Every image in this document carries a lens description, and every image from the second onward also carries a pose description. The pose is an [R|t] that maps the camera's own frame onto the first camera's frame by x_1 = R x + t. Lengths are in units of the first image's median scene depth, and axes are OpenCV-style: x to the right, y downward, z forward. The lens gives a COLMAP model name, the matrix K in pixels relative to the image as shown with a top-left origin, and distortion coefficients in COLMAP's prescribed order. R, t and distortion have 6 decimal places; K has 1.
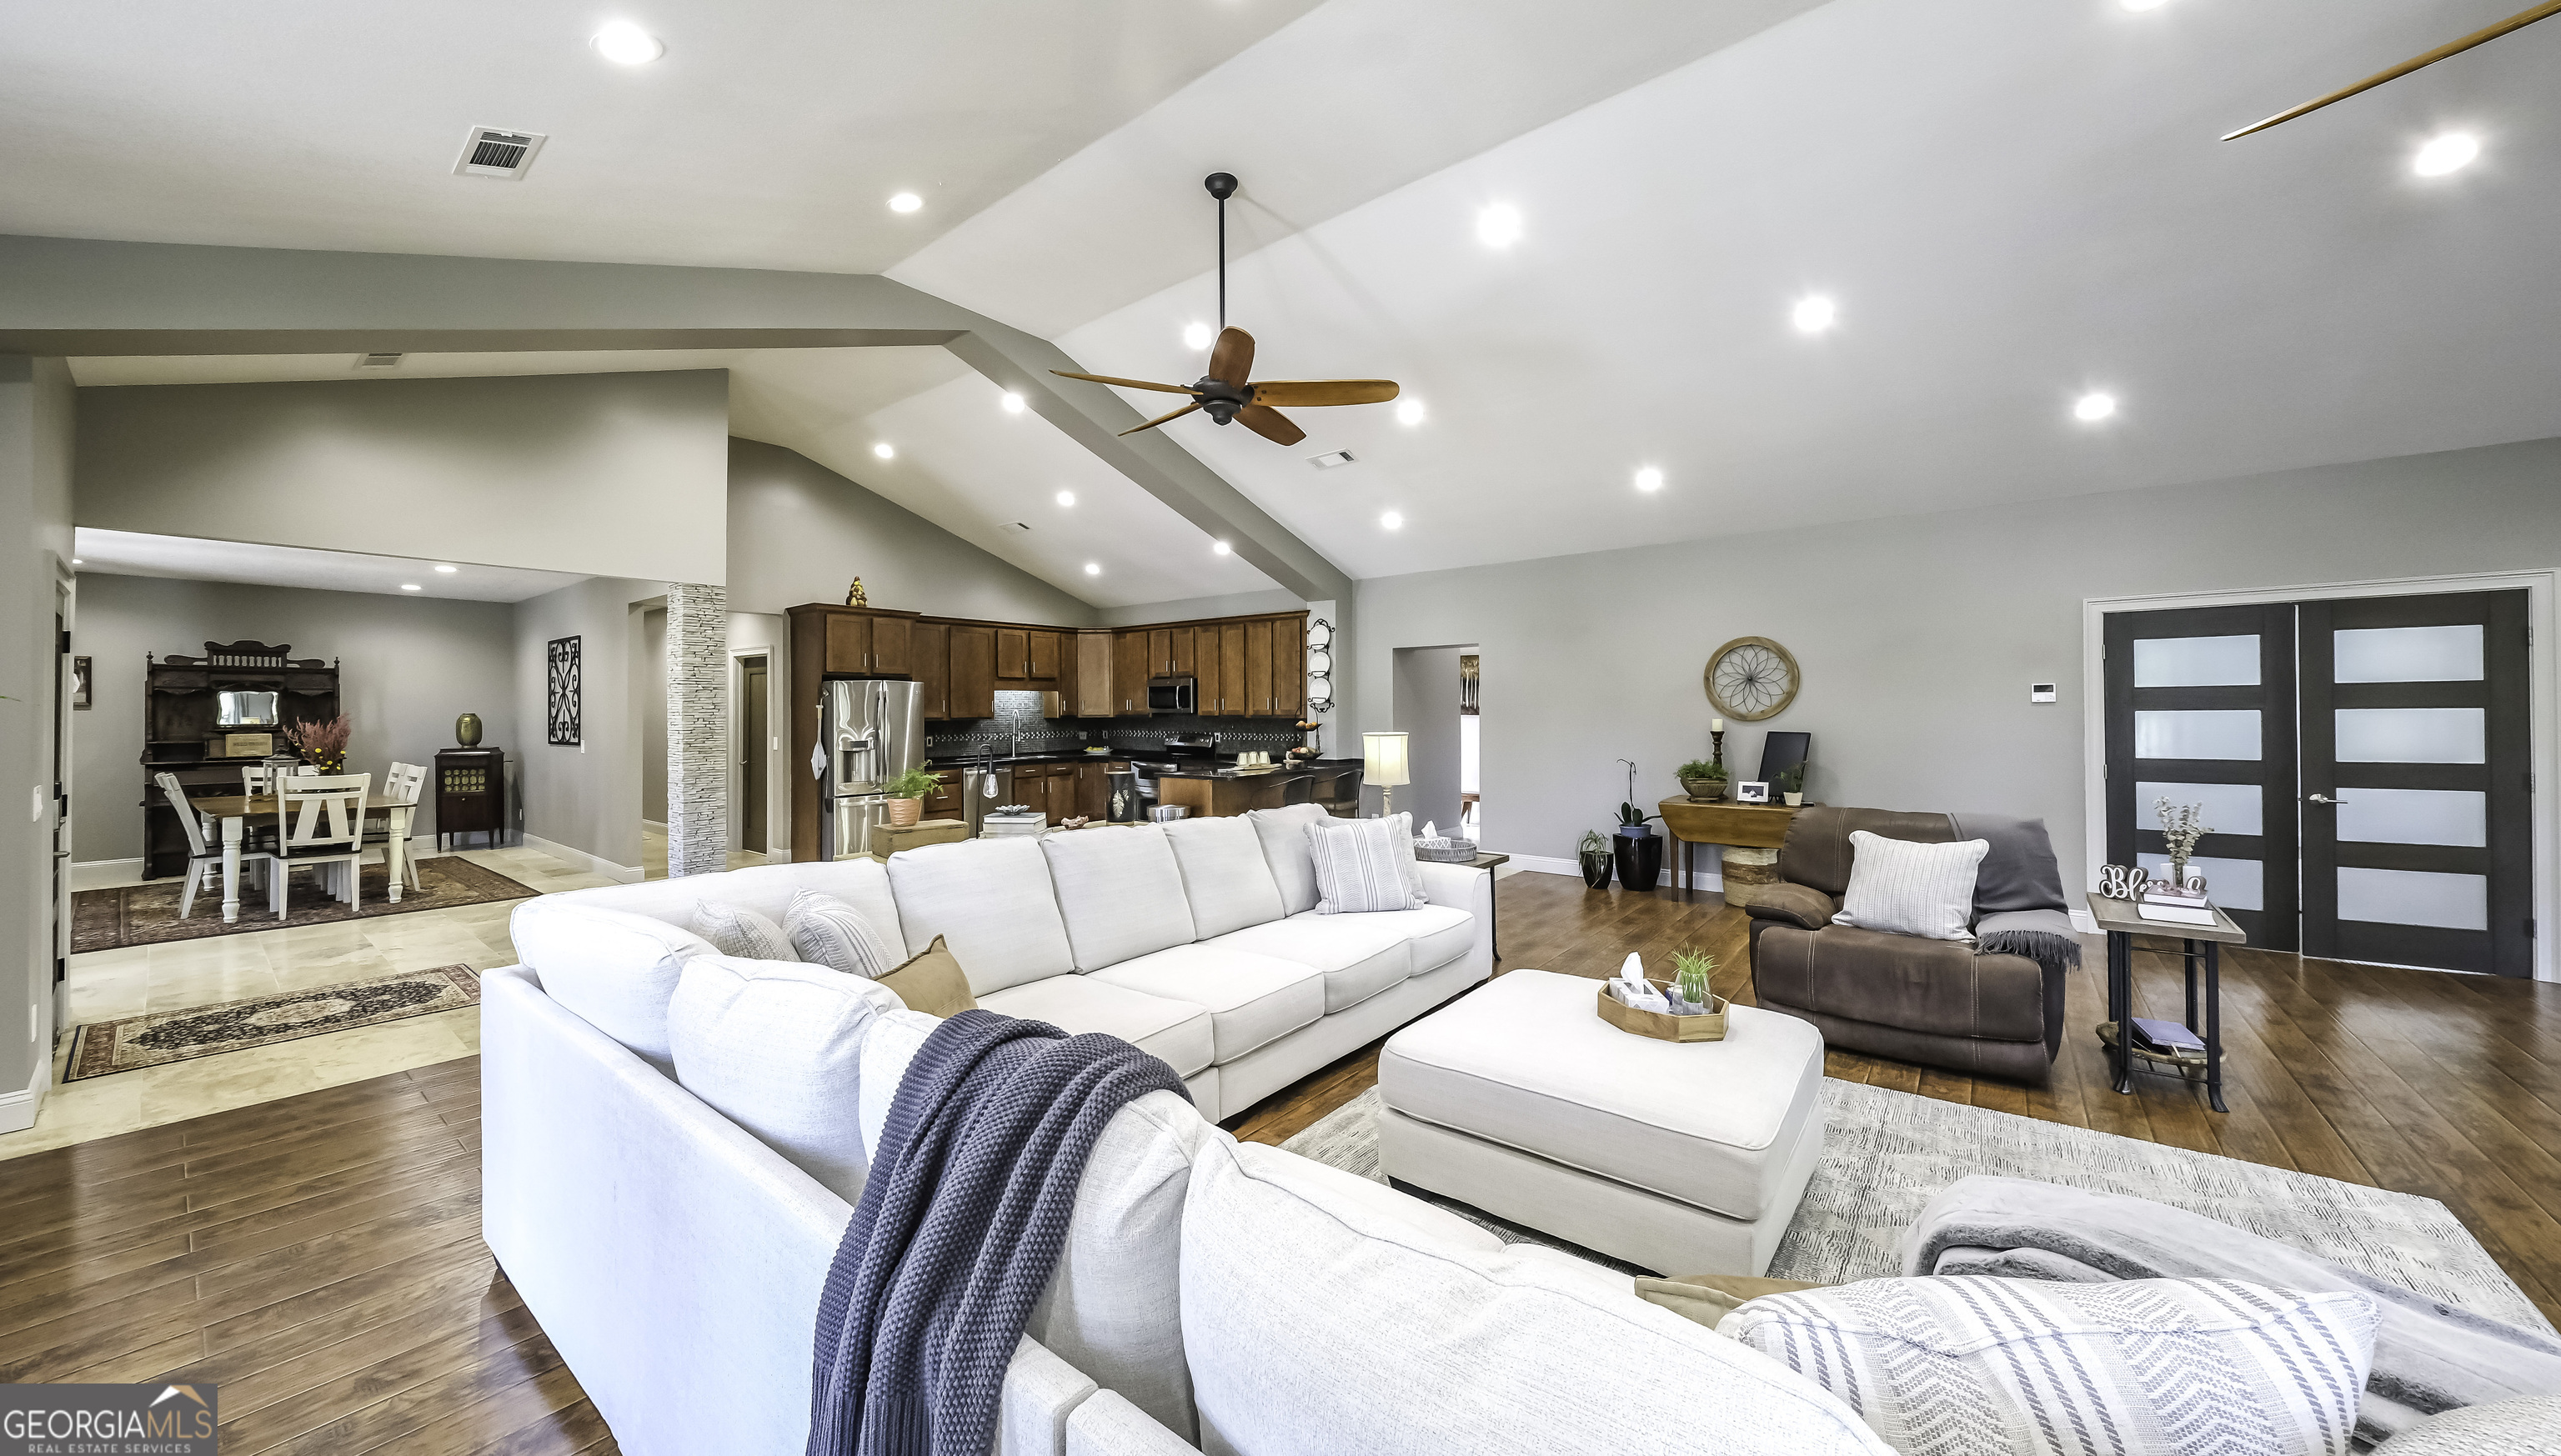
lens RADIAL K [[931.8, 0, 1272.2], [0, 931.8, 705.3], [0, 0, 1]] dist [-0.001933, -0.000842]
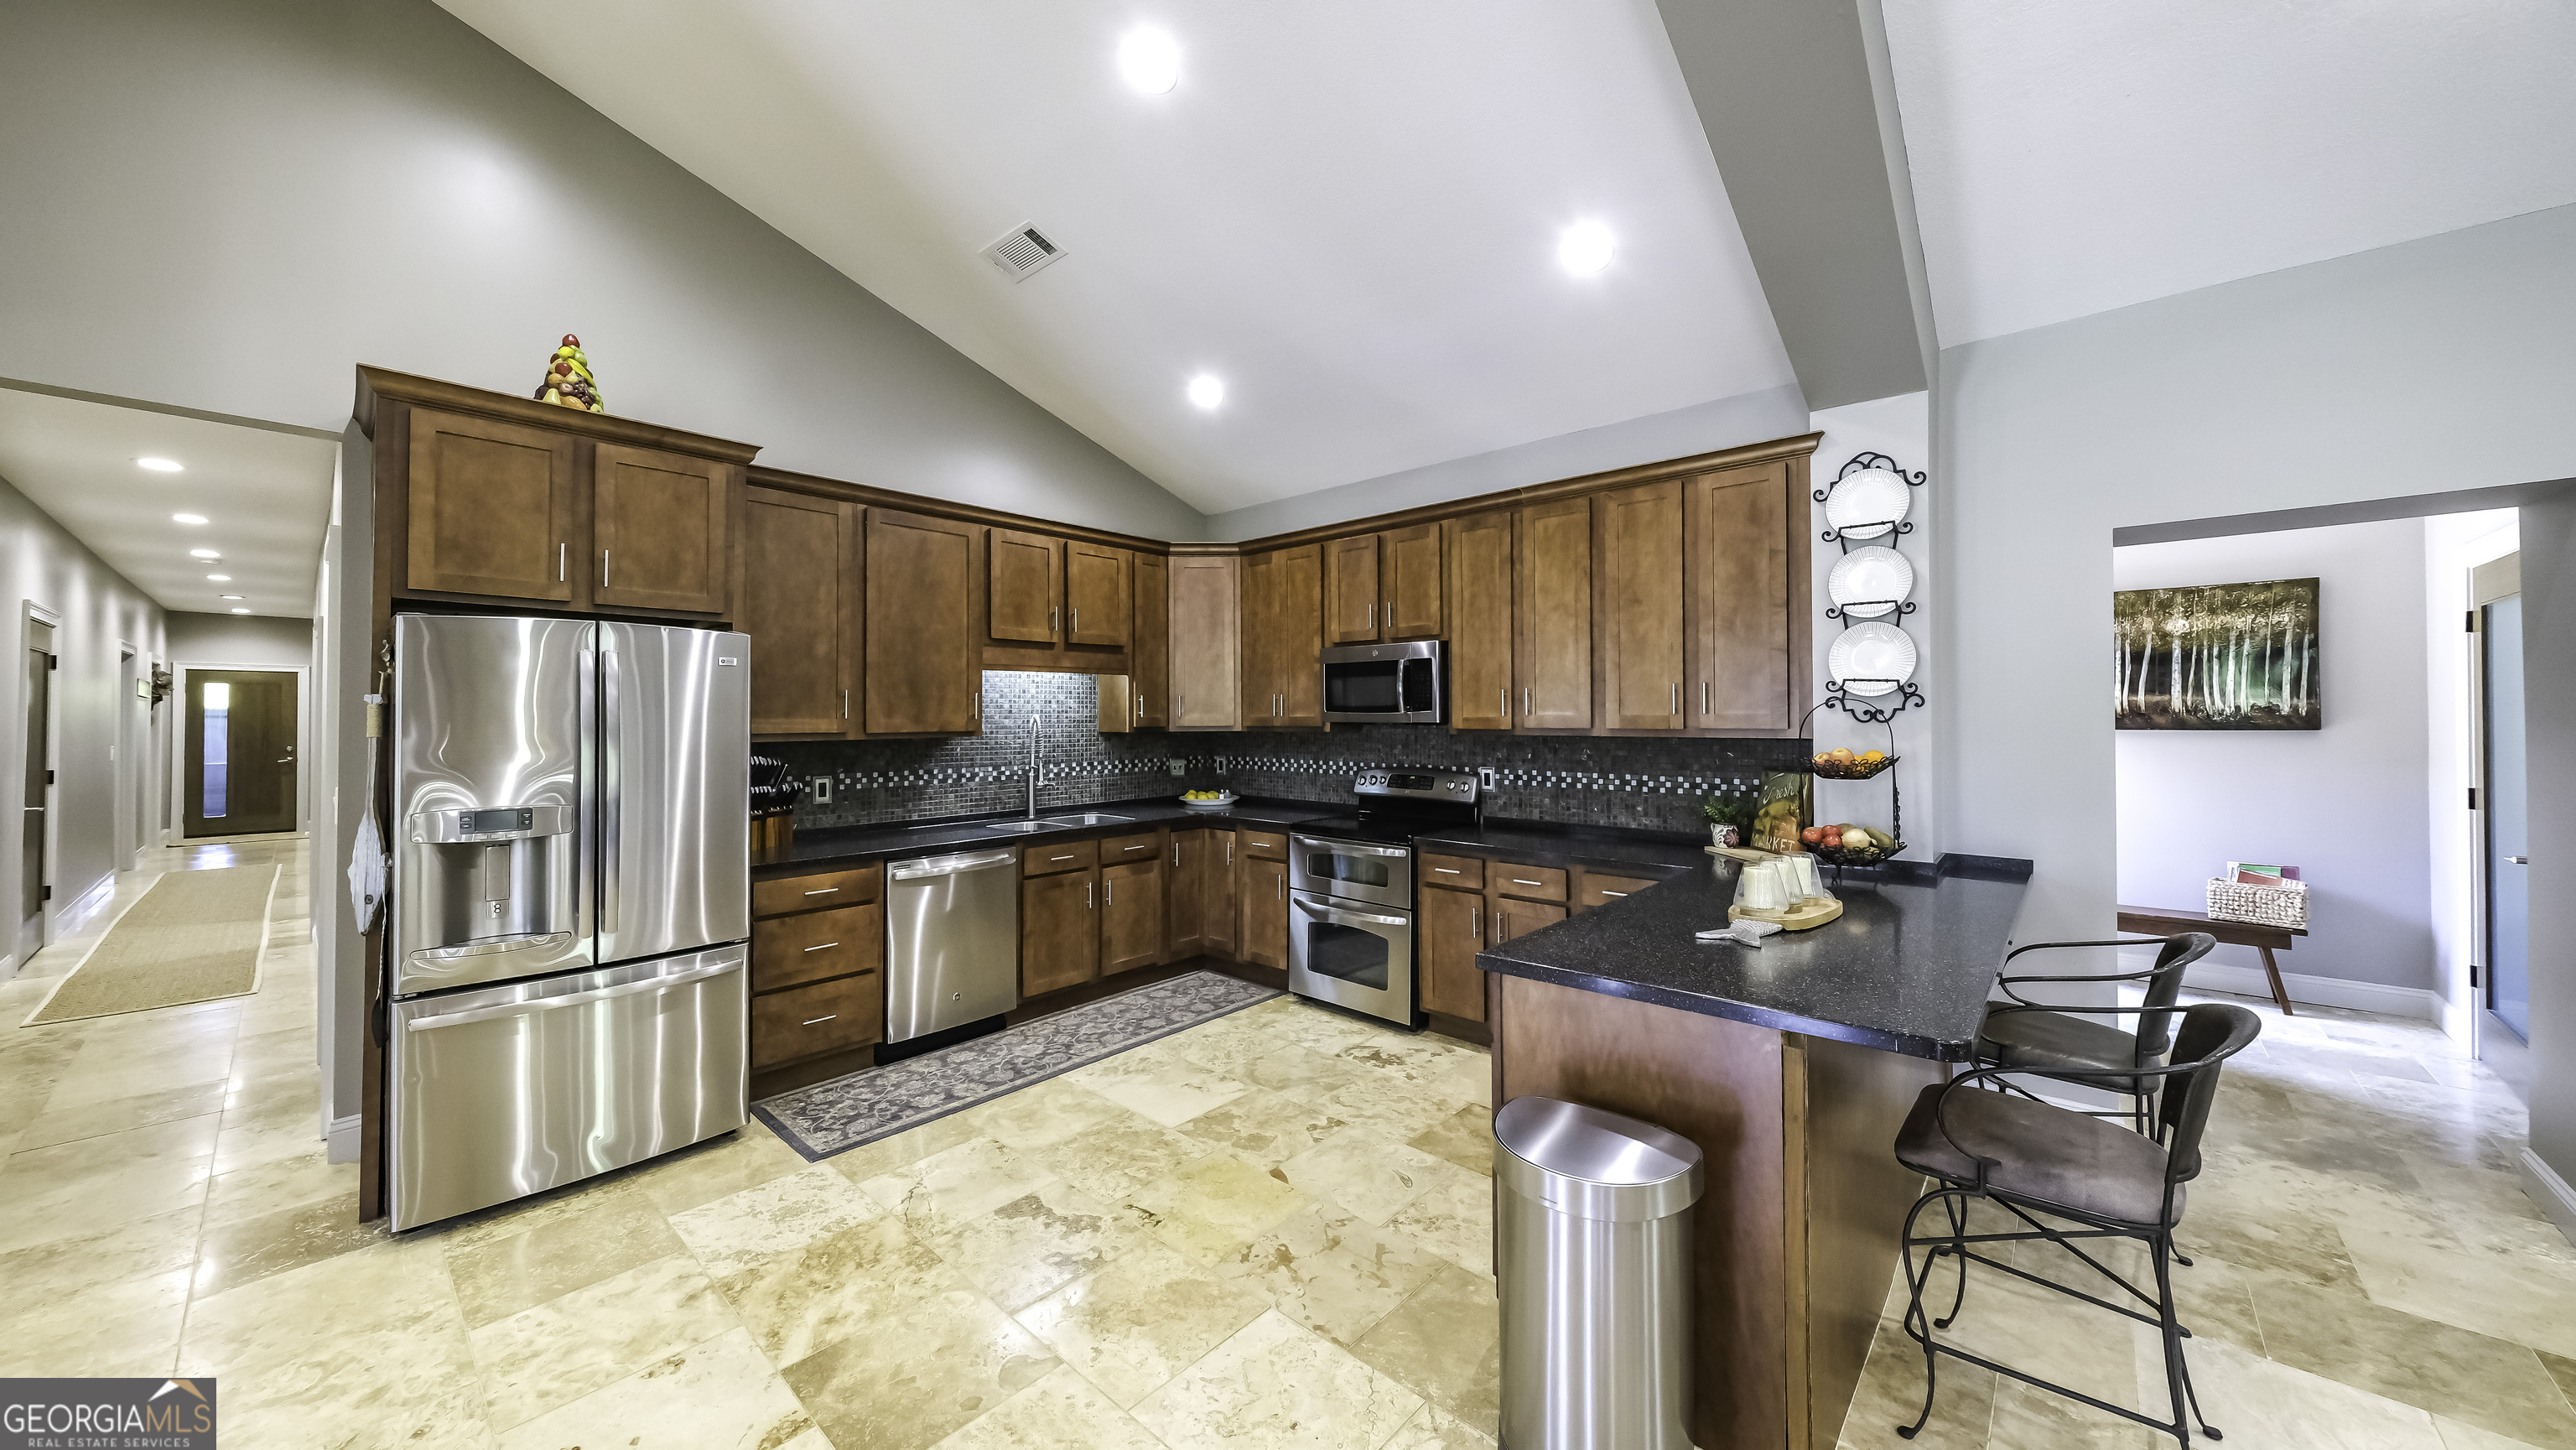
lens RADIAL K [[907.4, 0, 1276.8], [0, 907.4, 698.5], [0, 0, 1]] dist [-0.005111, -0.000121]
pose [[0.997589, 0.000776, -0.069390, -0.154542], [-0.001940, 0.999858, -0.016717, 0.005443], [0.069367, 0.016811, 0.997450, 0.688539]]
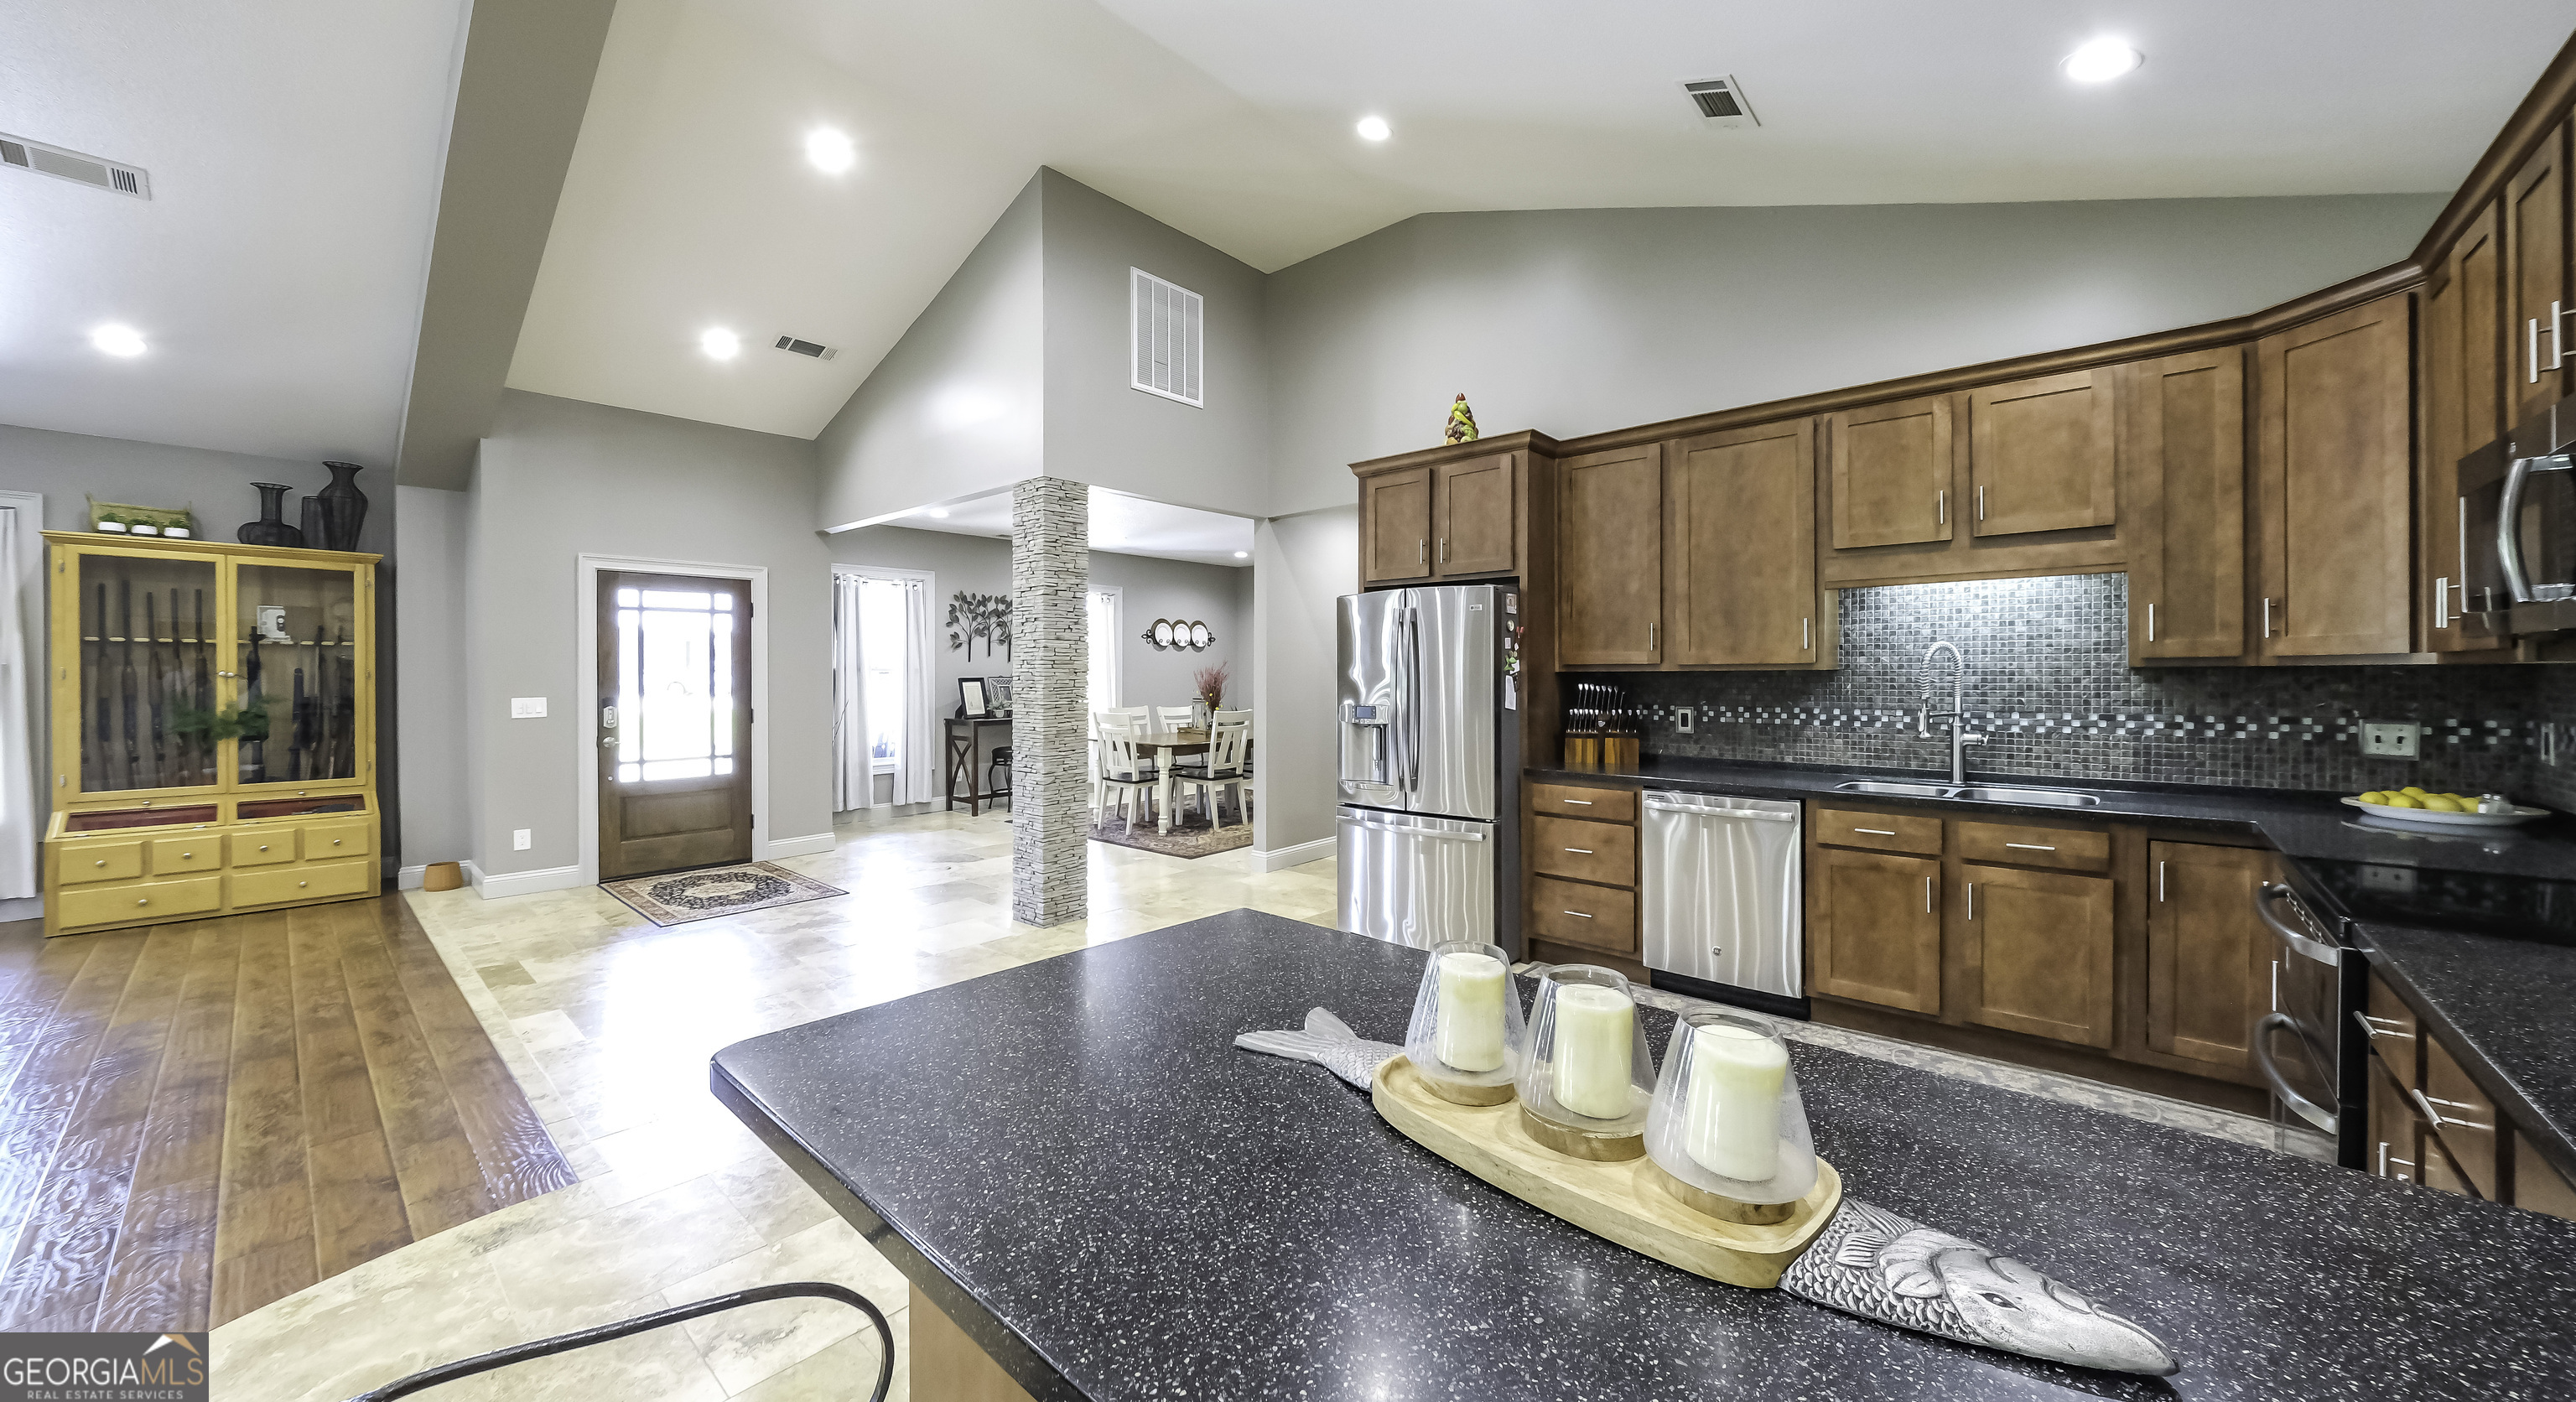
lens RADIAL K [[900.2, 0, 1277.2], [0, 900.2, 676.1], [0, 0, 1]] dist [-0.015993, 0.000378]
pose [[-0.066831, 0.007583, -0.997735, 0.070319], [0.004380, 0.999964, 0.007307, 0.017109], [0.997755, -0.003882, -0.066862, 0.951388]]
